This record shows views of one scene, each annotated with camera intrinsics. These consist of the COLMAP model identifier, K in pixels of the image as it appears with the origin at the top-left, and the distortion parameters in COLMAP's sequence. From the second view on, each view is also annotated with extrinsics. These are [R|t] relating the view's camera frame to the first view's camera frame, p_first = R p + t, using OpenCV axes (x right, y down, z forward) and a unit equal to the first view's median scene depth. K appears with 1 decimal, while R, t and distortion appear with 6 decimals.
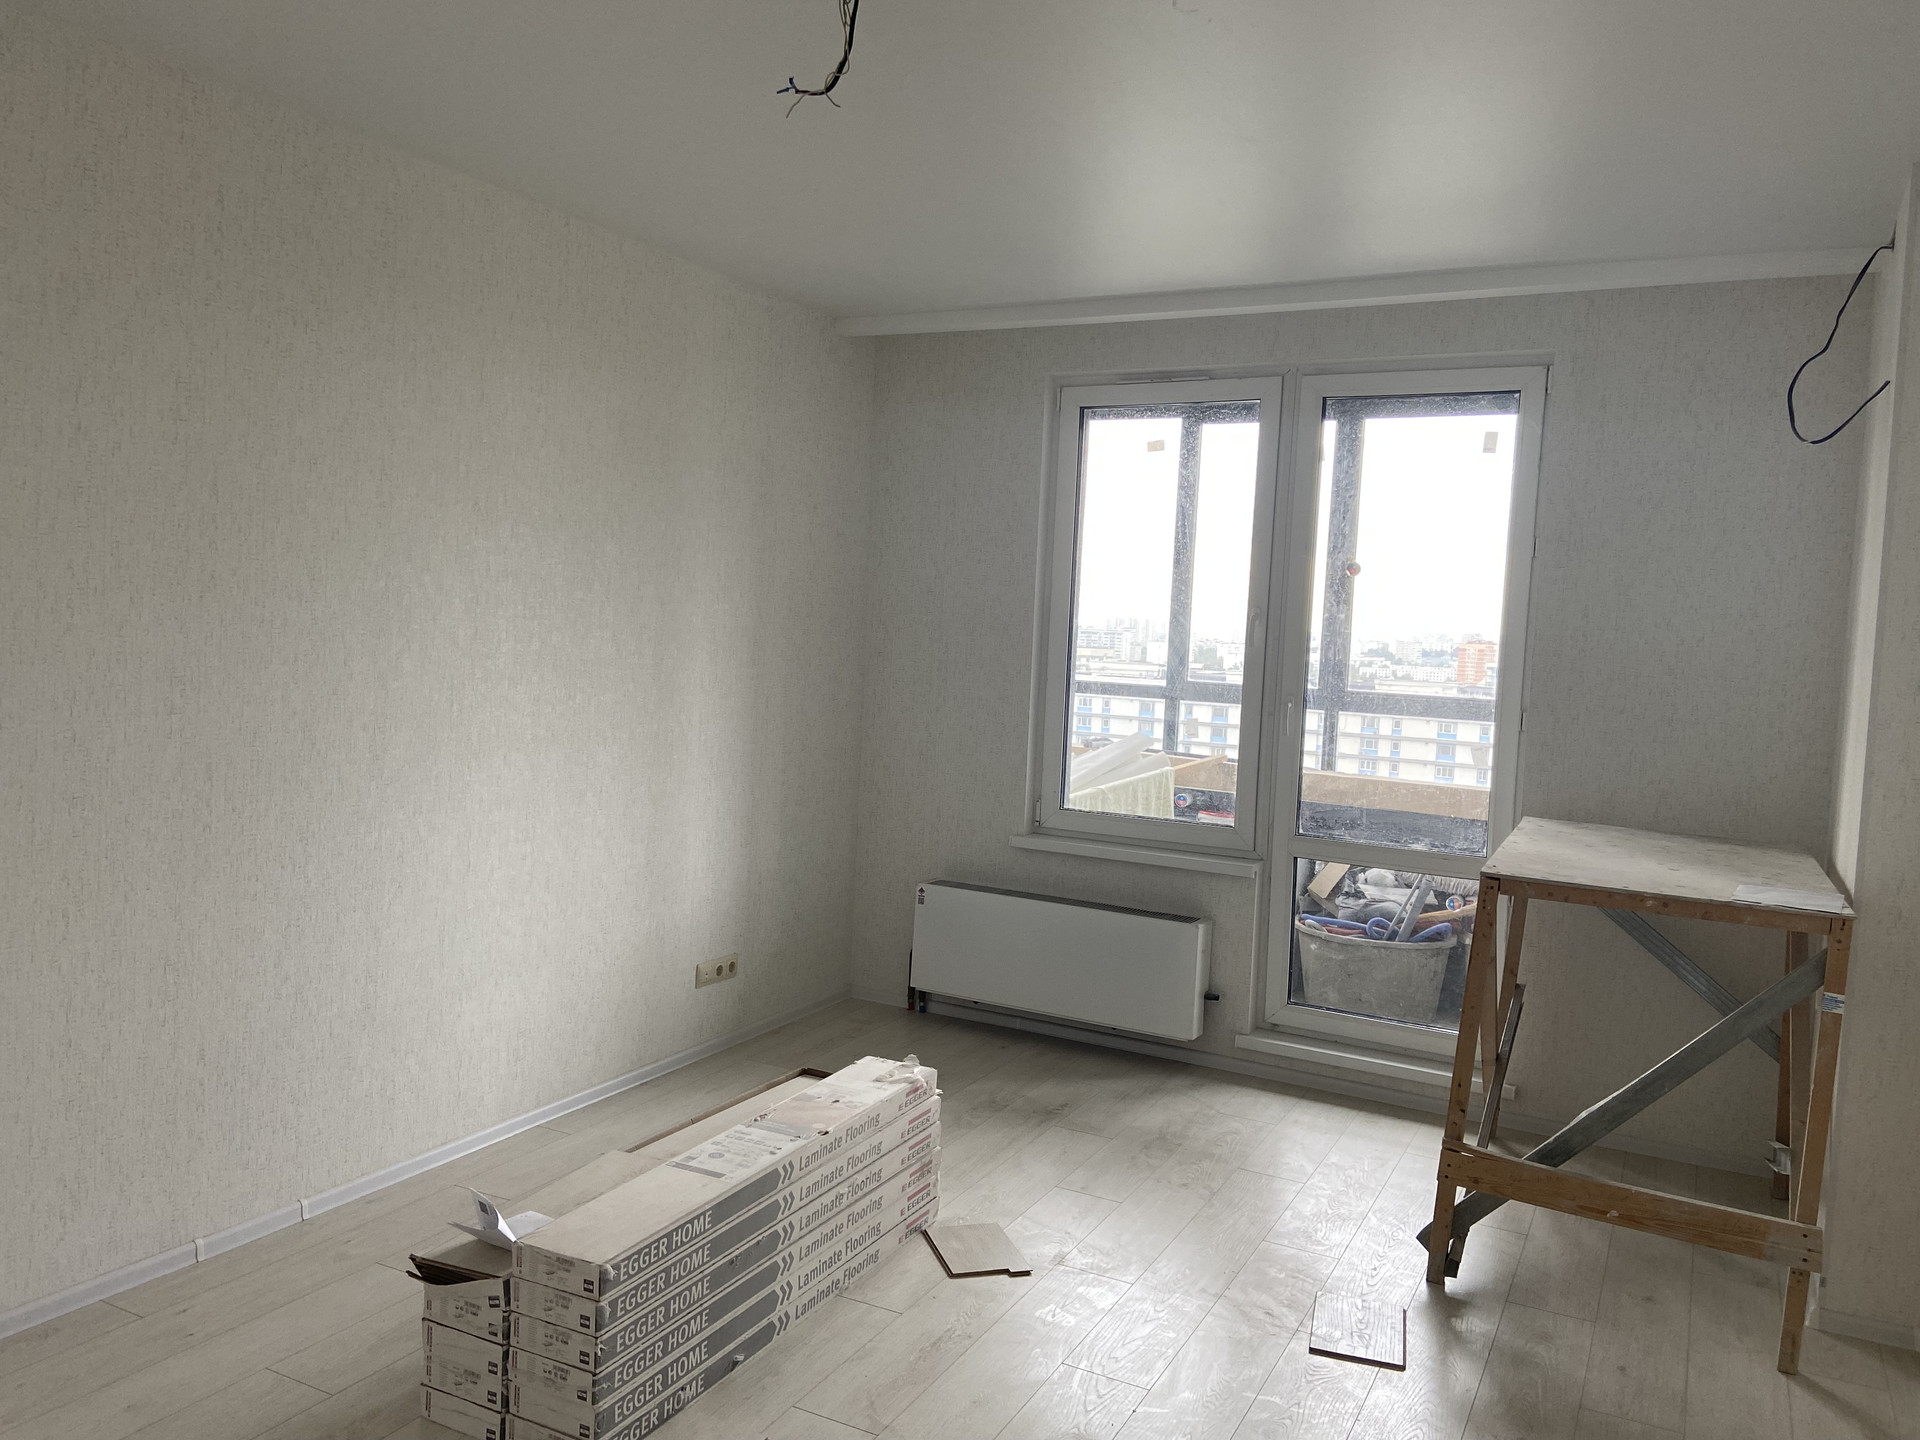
lens RADIAL K [[1445.4, 0, 954.7], [0, 1445.4, 716.1], [0, 0, 1]] dist [0.123141, -0.164566]
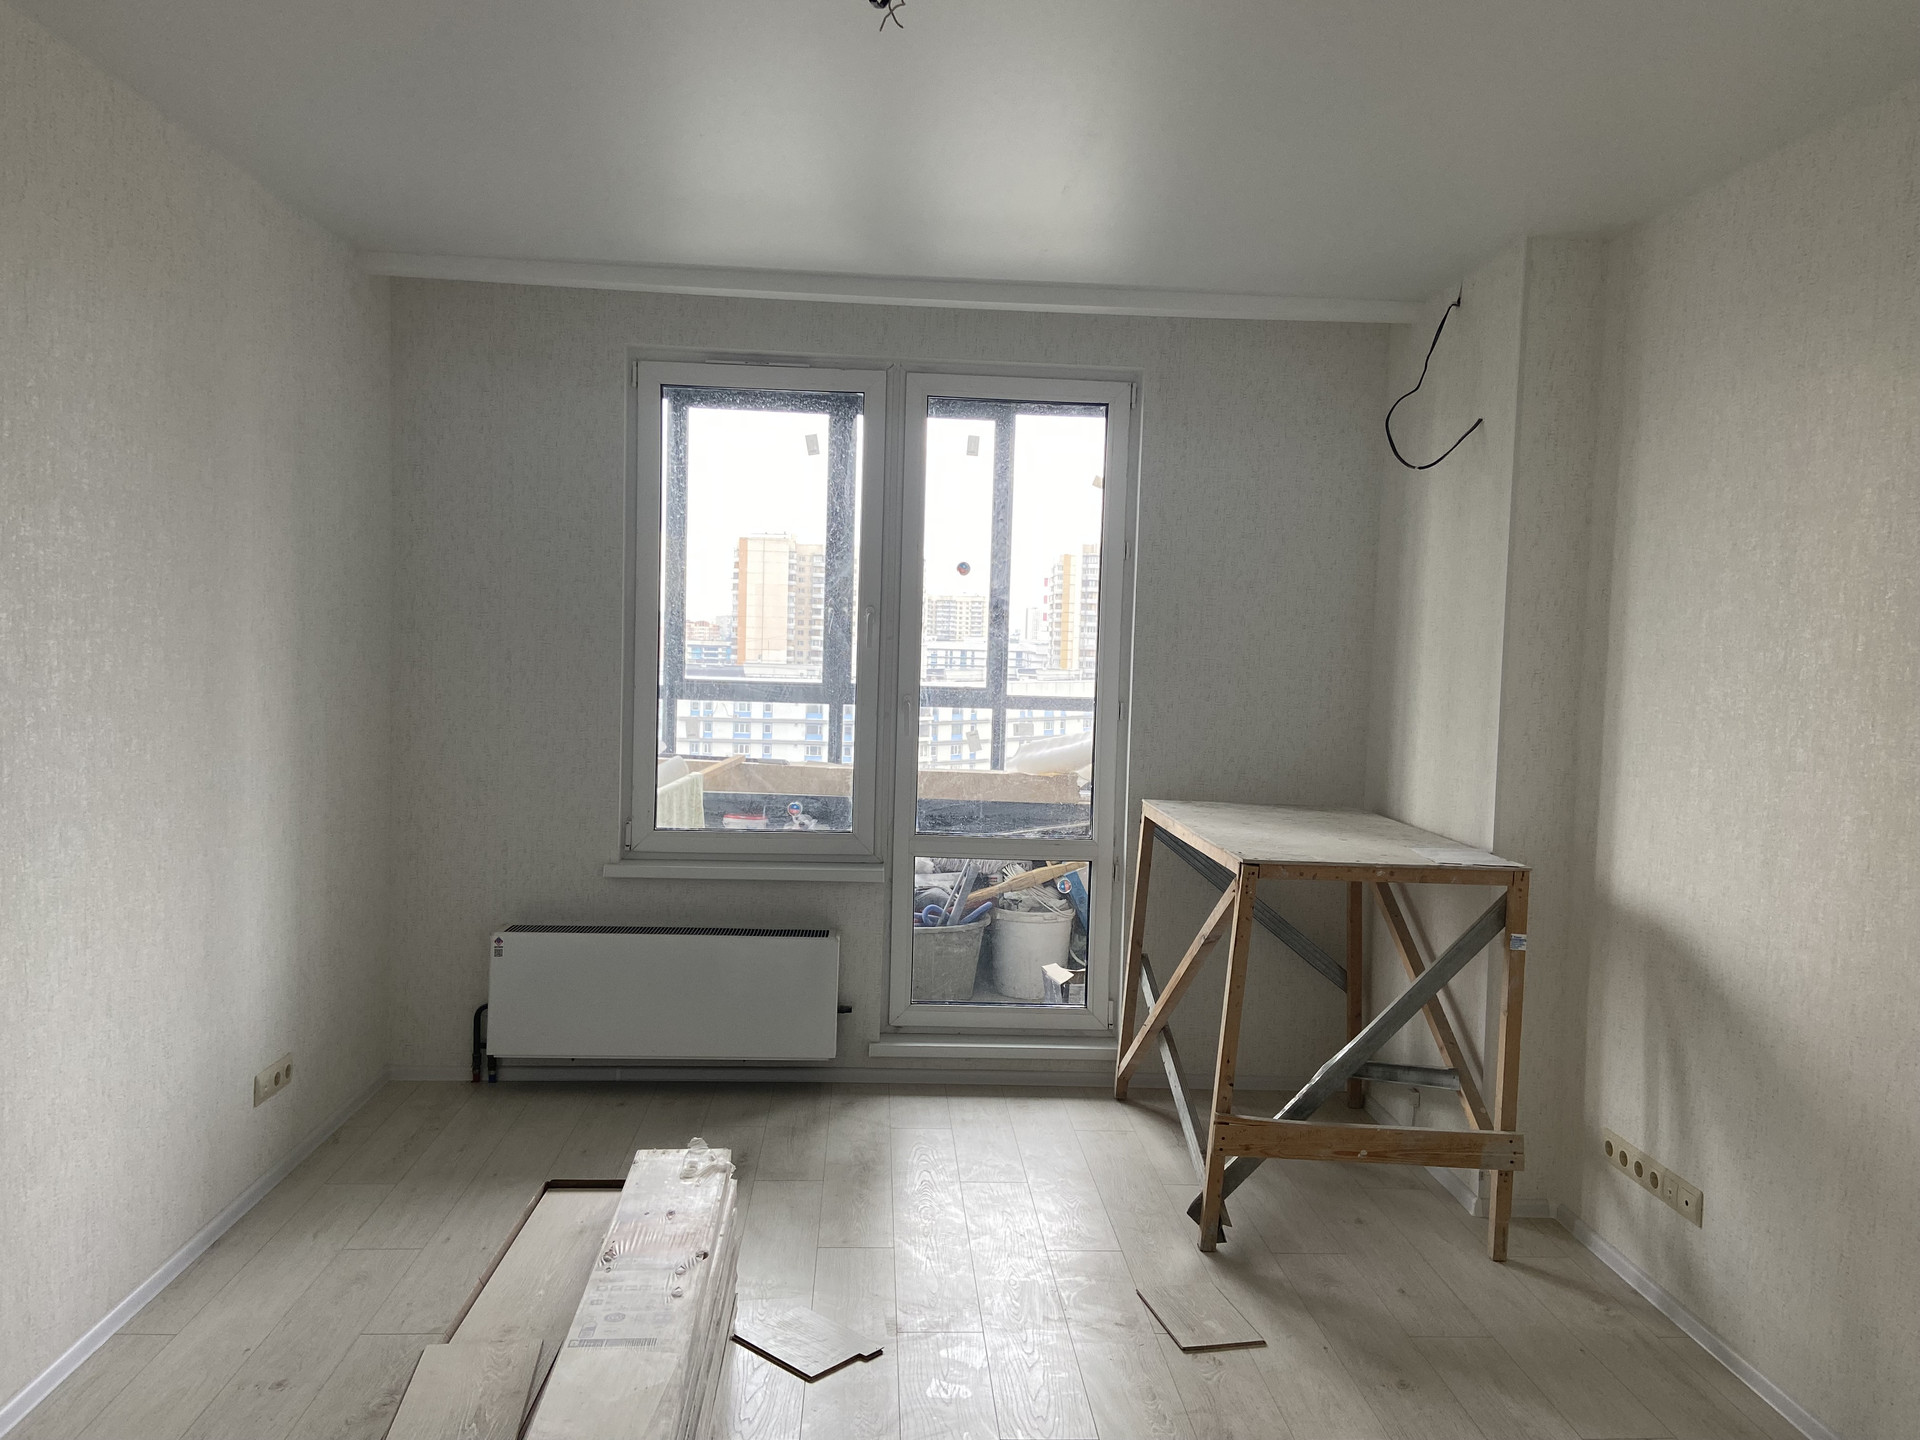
lens RADIAL K [[1445.4, 0, 954.7], [0, 1445.4, 716.1], [0, 0, 1]] dist [0.123141, -0.164566]
pose [[0.855178, -0.049832, 0.515933, -0.250973], [0.042245, 0.998757, 0.026444, -0.024489], [-0.516610, -0.000819, 0.856221, 0.137627]]
